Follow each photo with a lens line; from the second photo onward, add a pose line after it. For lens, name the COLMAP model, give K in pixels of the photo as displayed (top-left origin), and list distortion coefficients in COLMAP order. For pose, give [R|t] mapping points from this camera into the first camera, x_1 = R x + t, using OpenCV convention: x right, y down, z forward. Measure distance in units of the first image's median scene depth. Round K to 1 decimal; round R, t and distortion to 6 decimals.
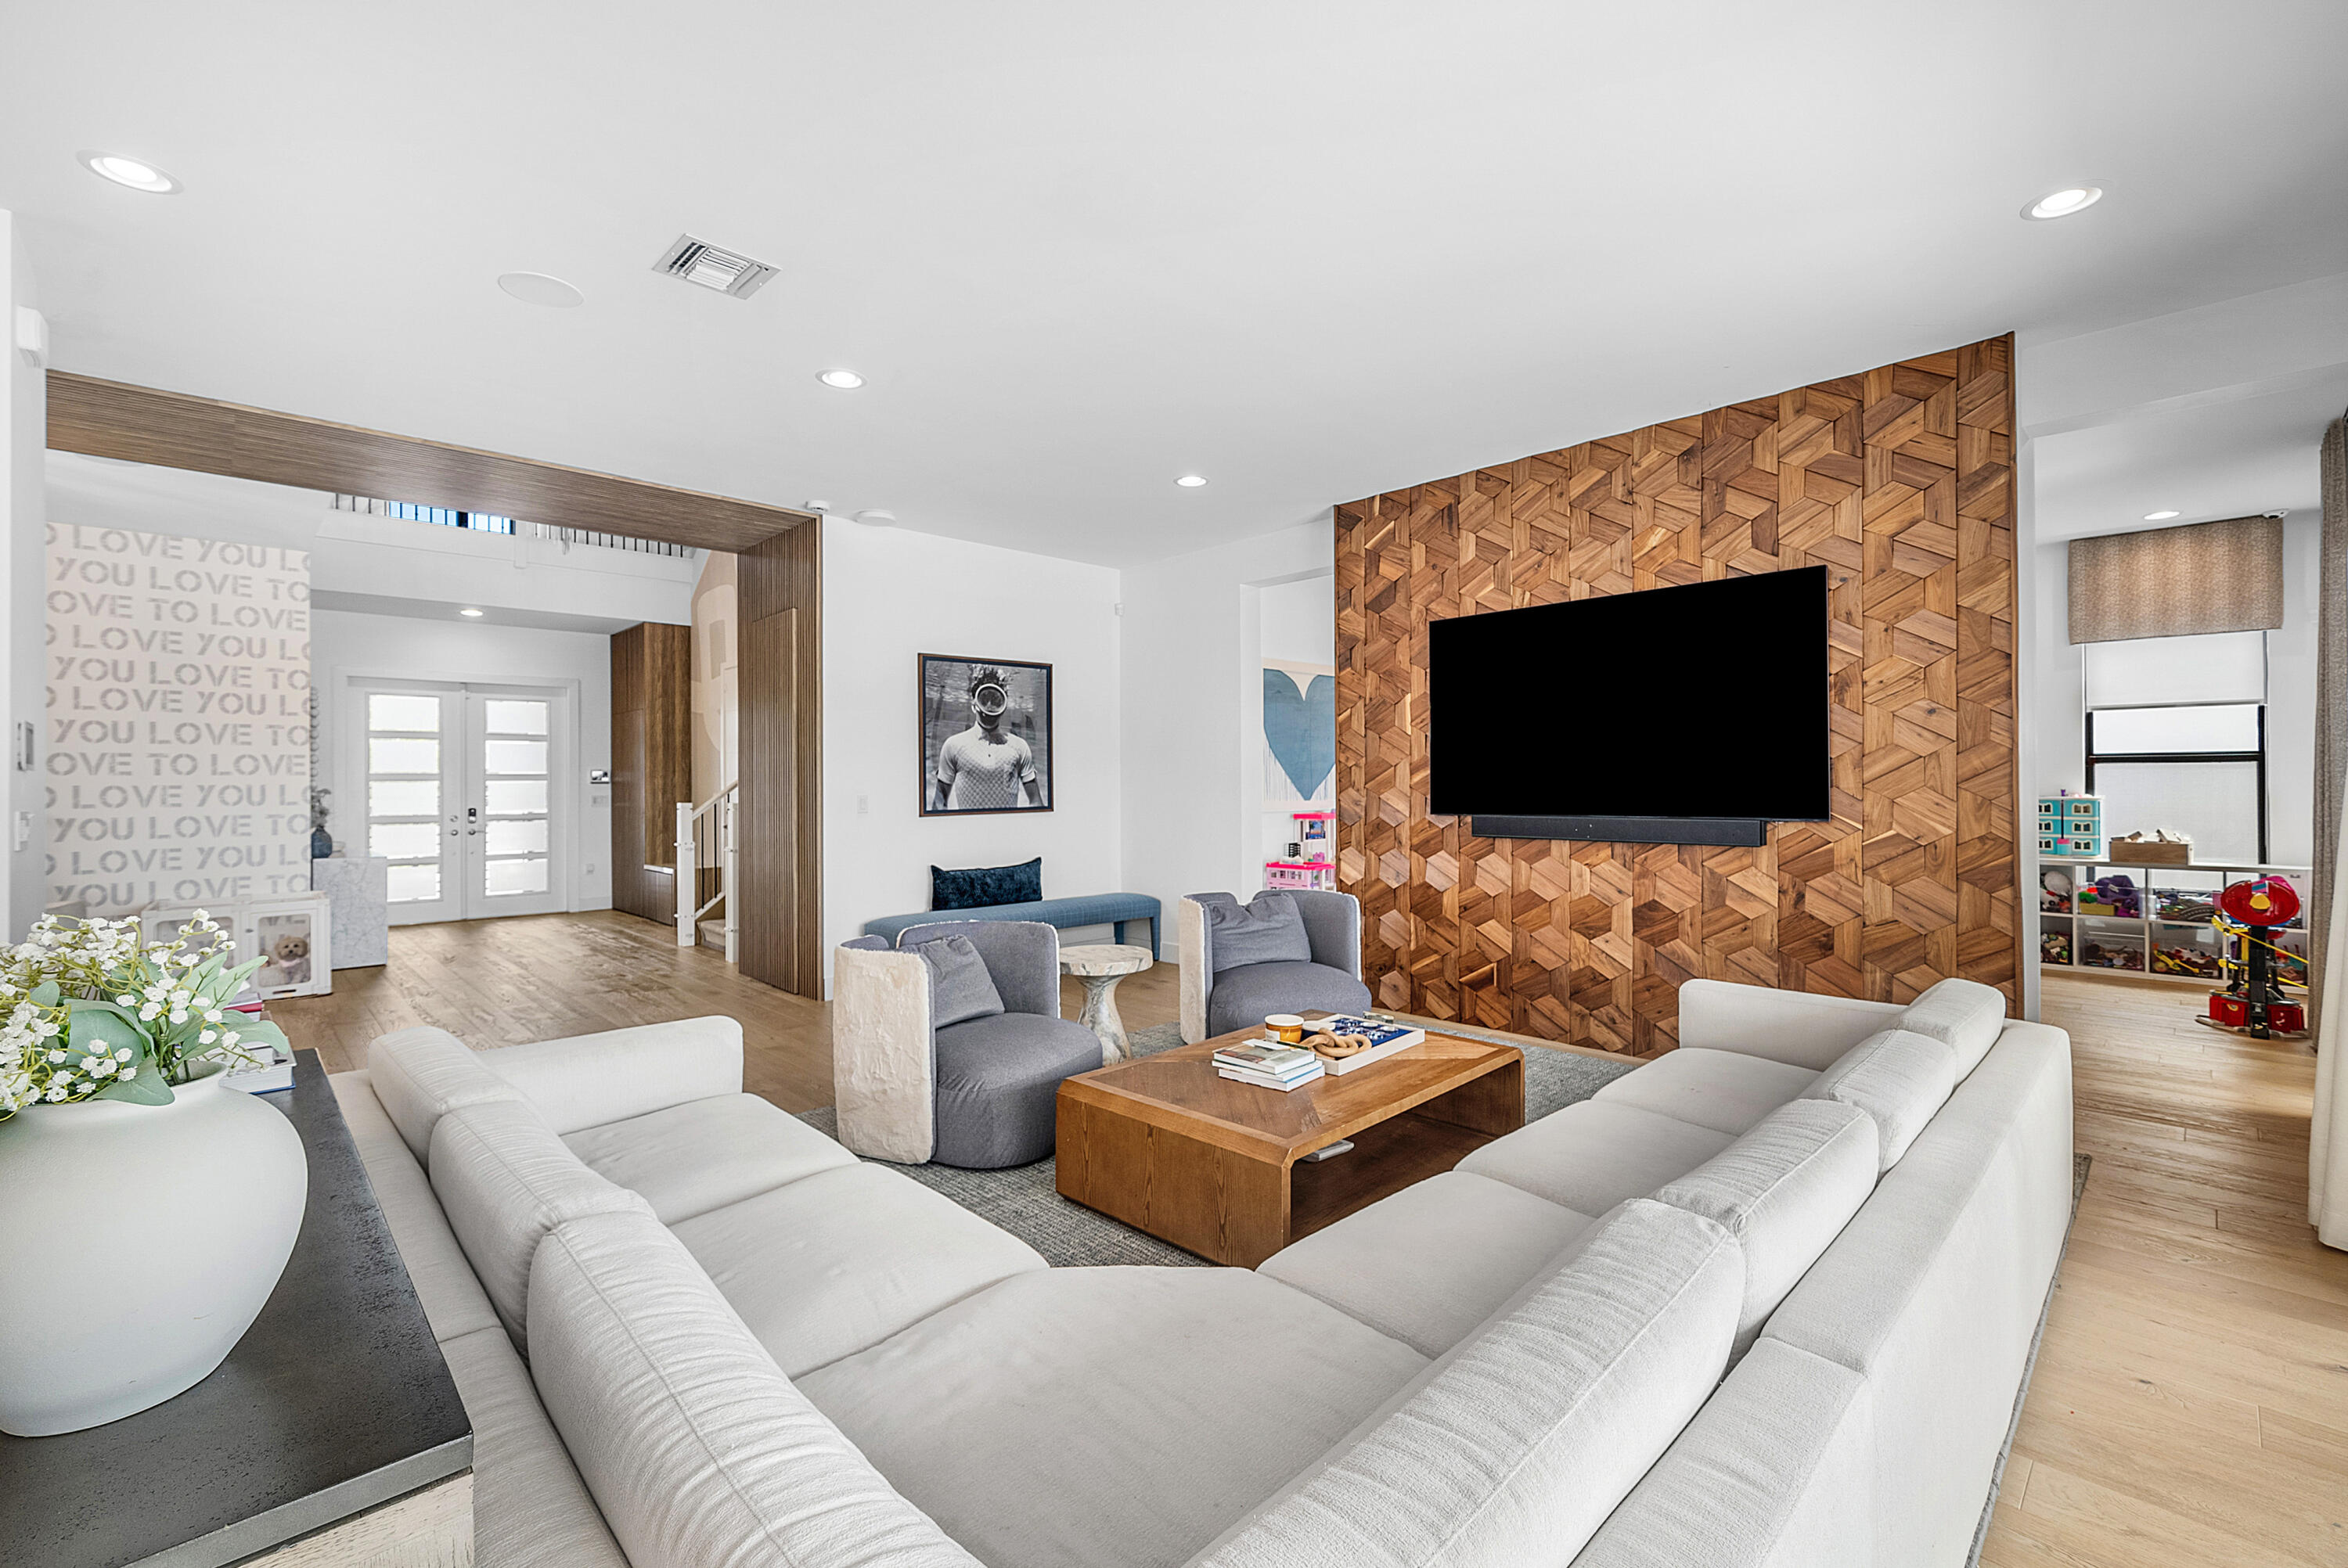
lens RADIAL K [[992.5, 0, 1160.5], [0, 992.5, 779.1], [0, 0, 1]] dist [-0.004208, -0.000319]
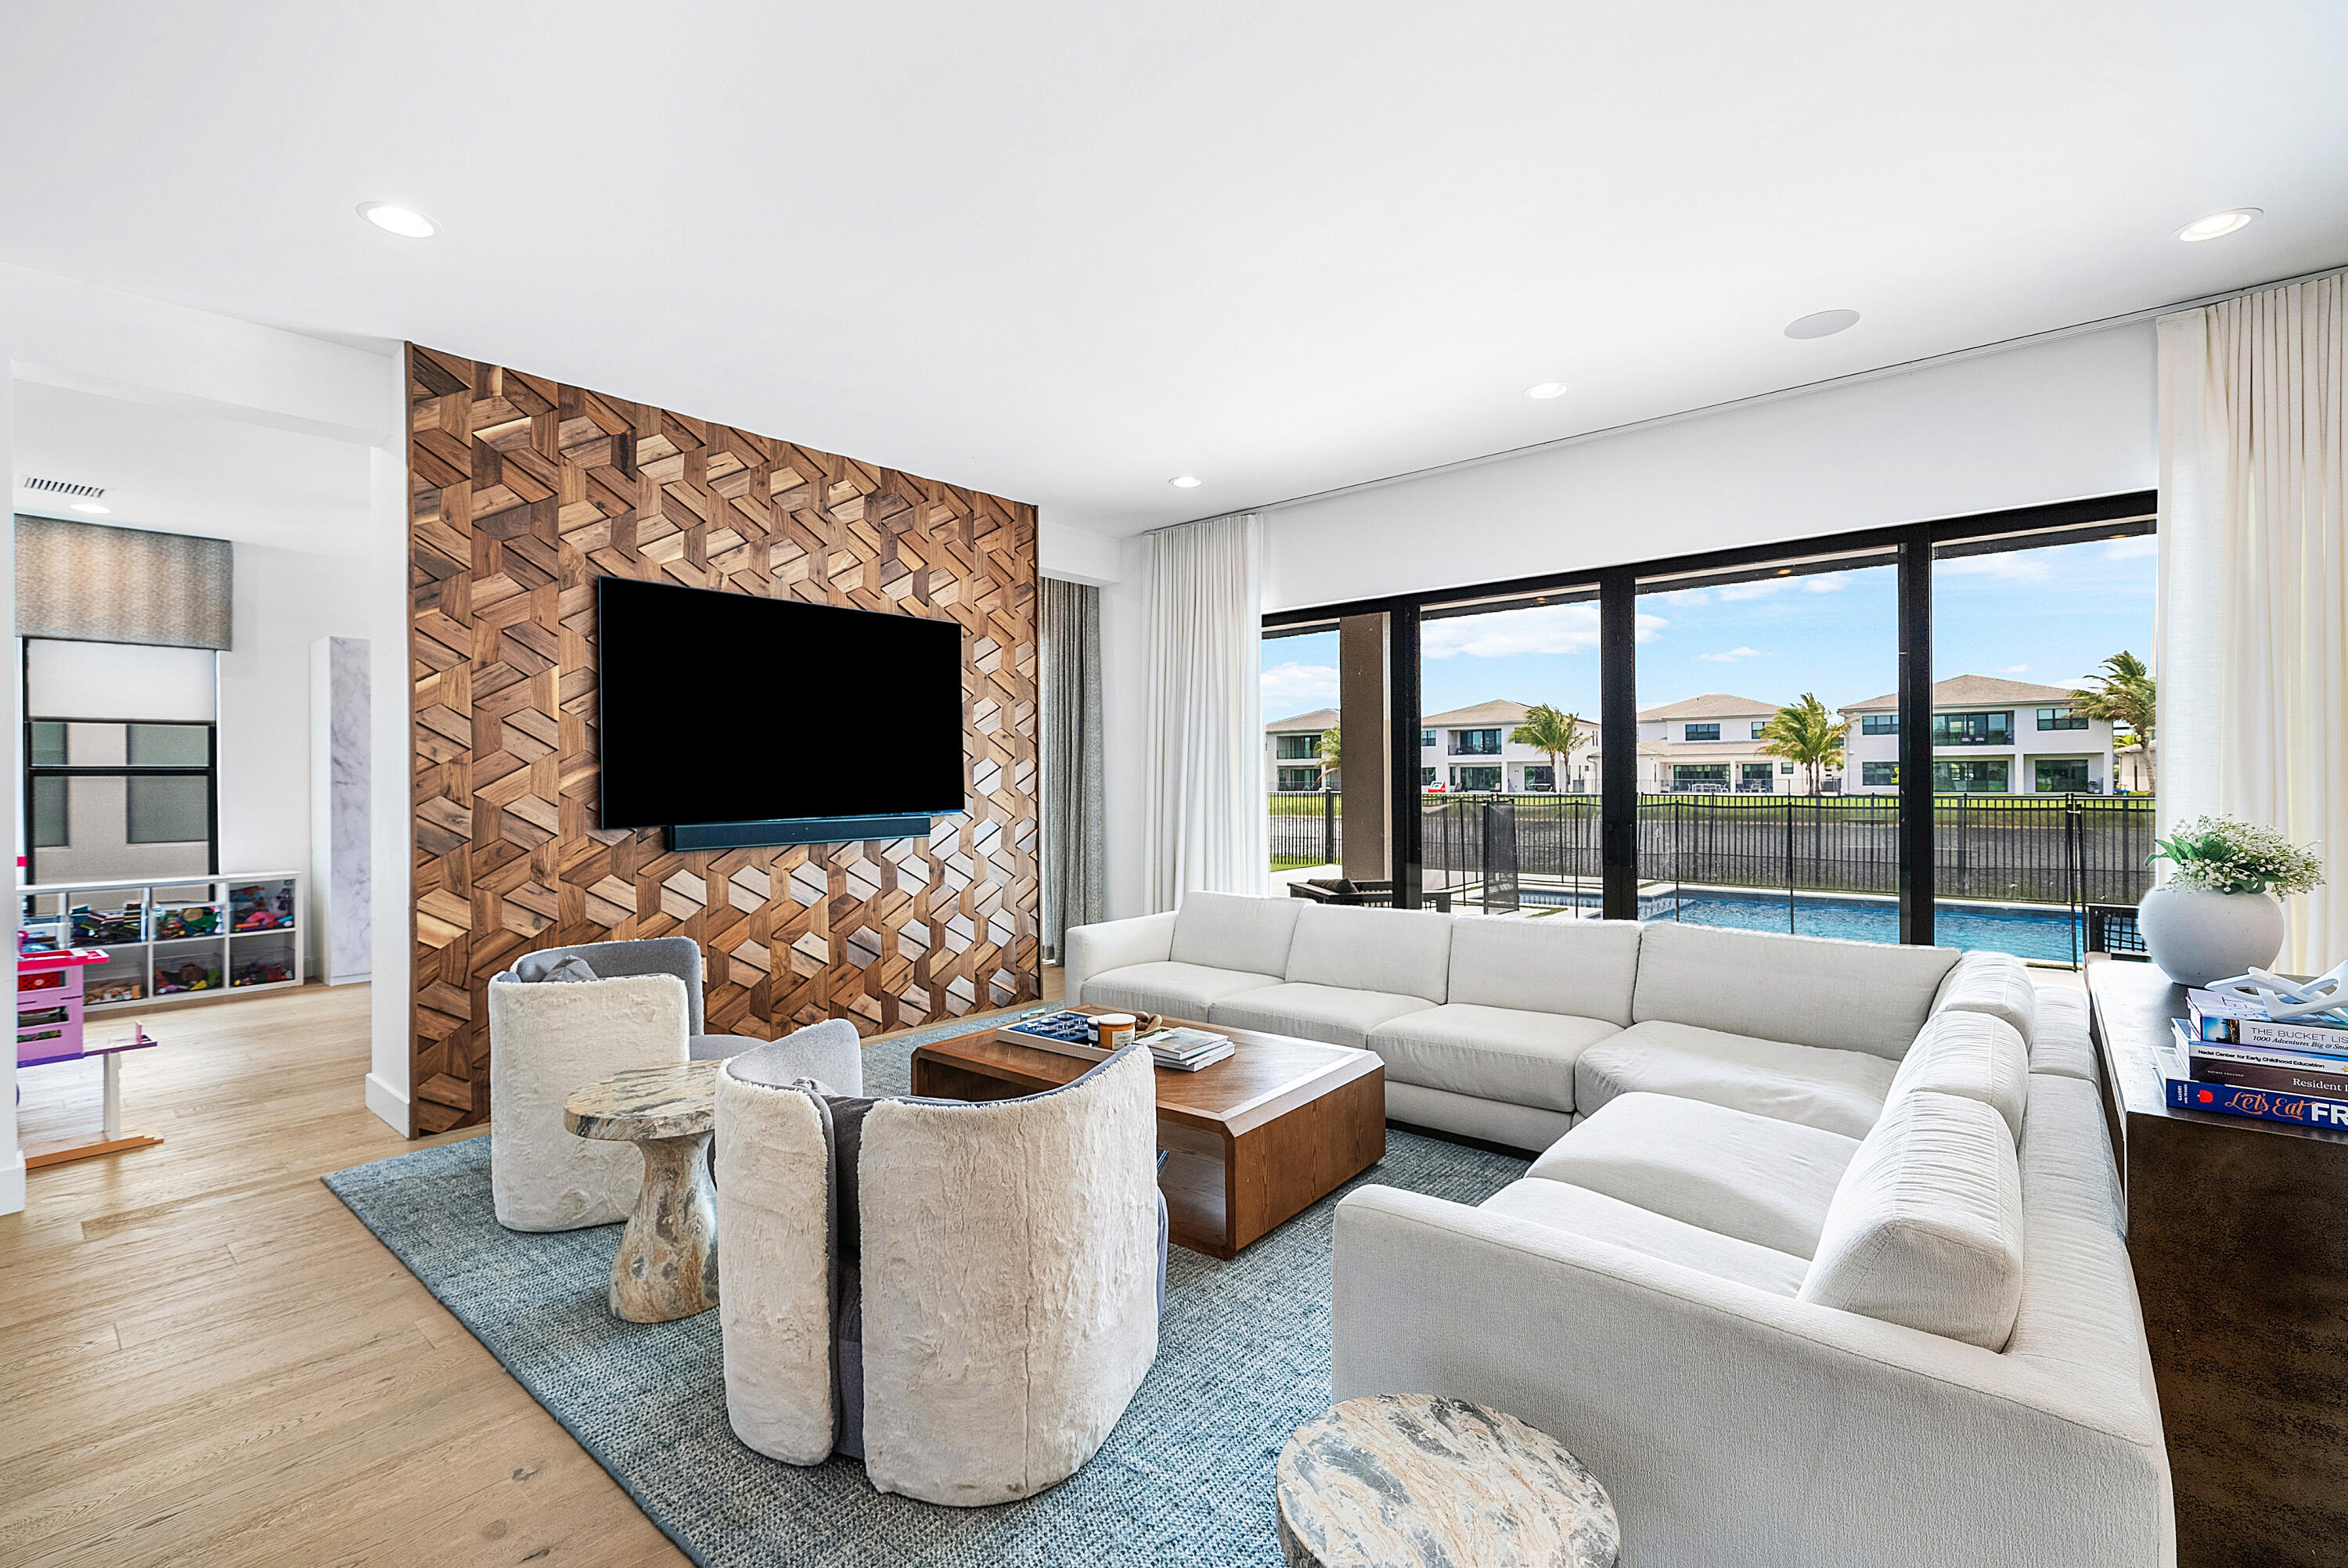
lens RADIAL K [[1019.5, 0, 1178.1], [0, 1019.5, 776.2], [0, 0, 1]] dist [0.000910, -0.000007]
pose [[-0.109495, 0.011472, 0.993921, -0.574549], [0.006792, 0.999919, -0.010792, 0.006986], [-0.993964, 0.005569, -0.109564, 0.668939]]
